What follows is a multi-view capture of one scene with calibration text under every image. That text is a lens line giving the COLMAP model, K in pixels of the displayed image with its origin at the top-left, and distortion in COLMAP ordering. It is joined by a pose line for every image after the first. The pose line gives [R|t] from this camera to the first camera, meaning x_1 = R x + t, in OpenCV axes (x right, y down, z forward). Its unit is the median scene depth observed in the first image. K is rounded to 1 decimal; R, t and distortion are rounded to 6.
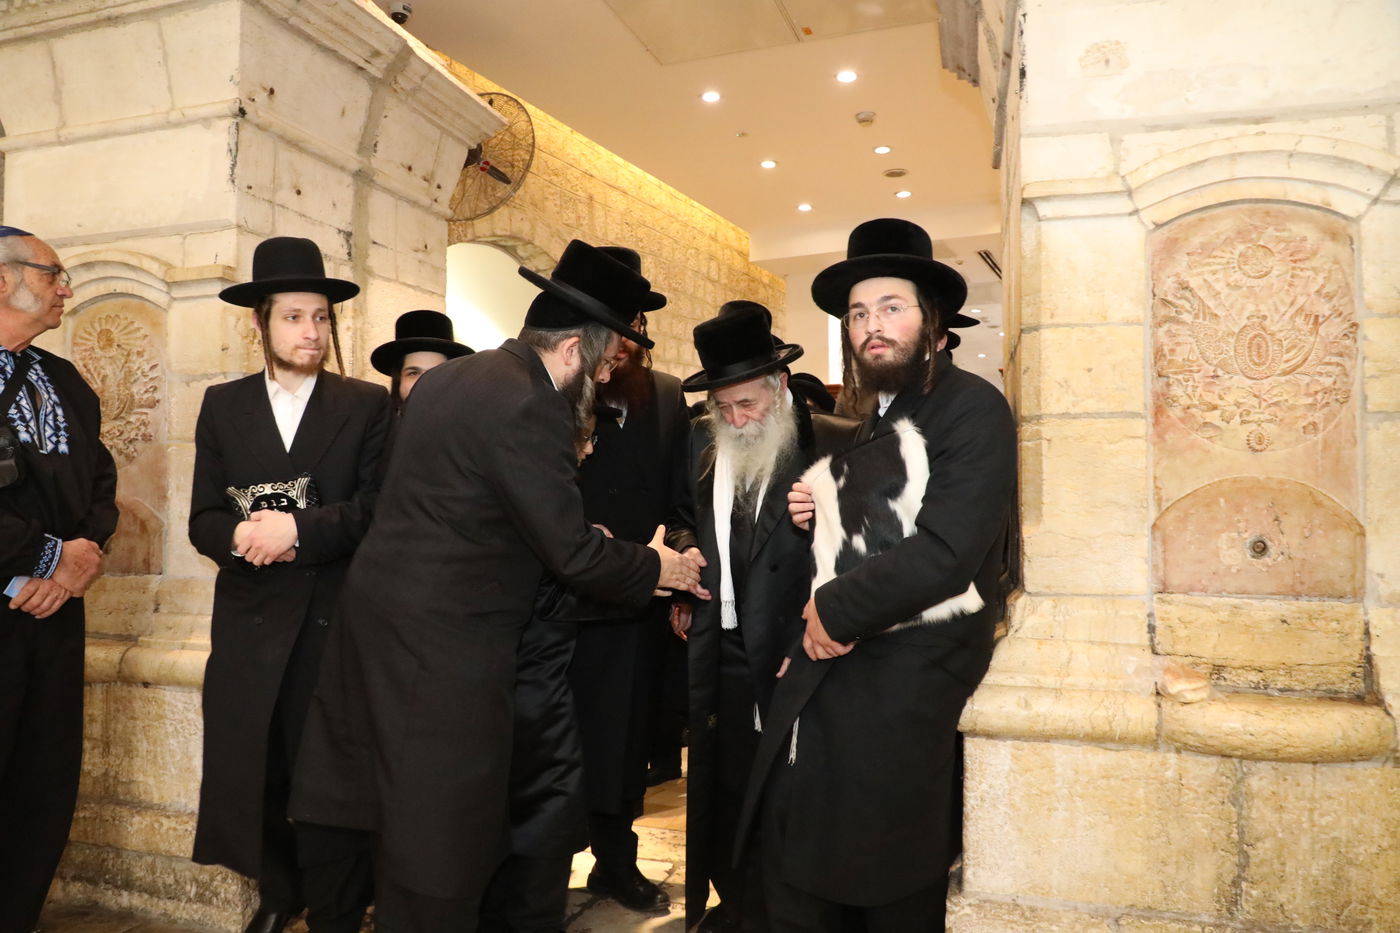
lens RADIAL K [[938.1, 0, 687.8], [0, 938.1, 474.0], [0, 0, 1]] dist [-0.069305, 0.012735]
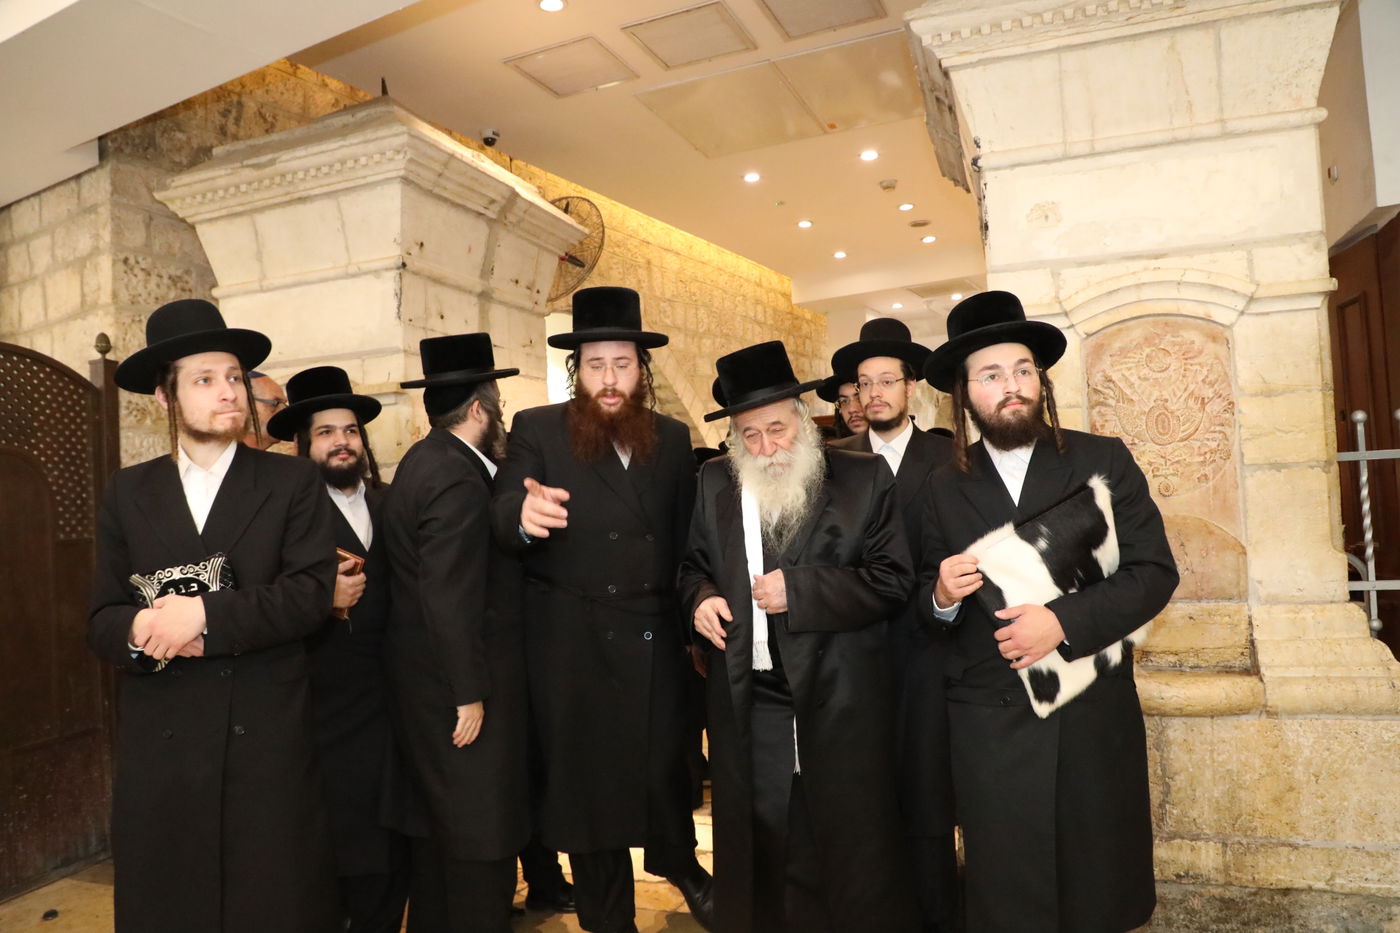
lens RADIAL K [[938.1, 0, 691.5], [0, 938.1, 467.7], [0, 0, 1]] dist [-0.069305, 0.012735]
pose [[0.997456, -0.049761, -0.051037, -0.018048], [0.048625, 0.998546, -0.023258, -0.051265], [0.052120, 0.020717, 0.998426, -0.317791]]
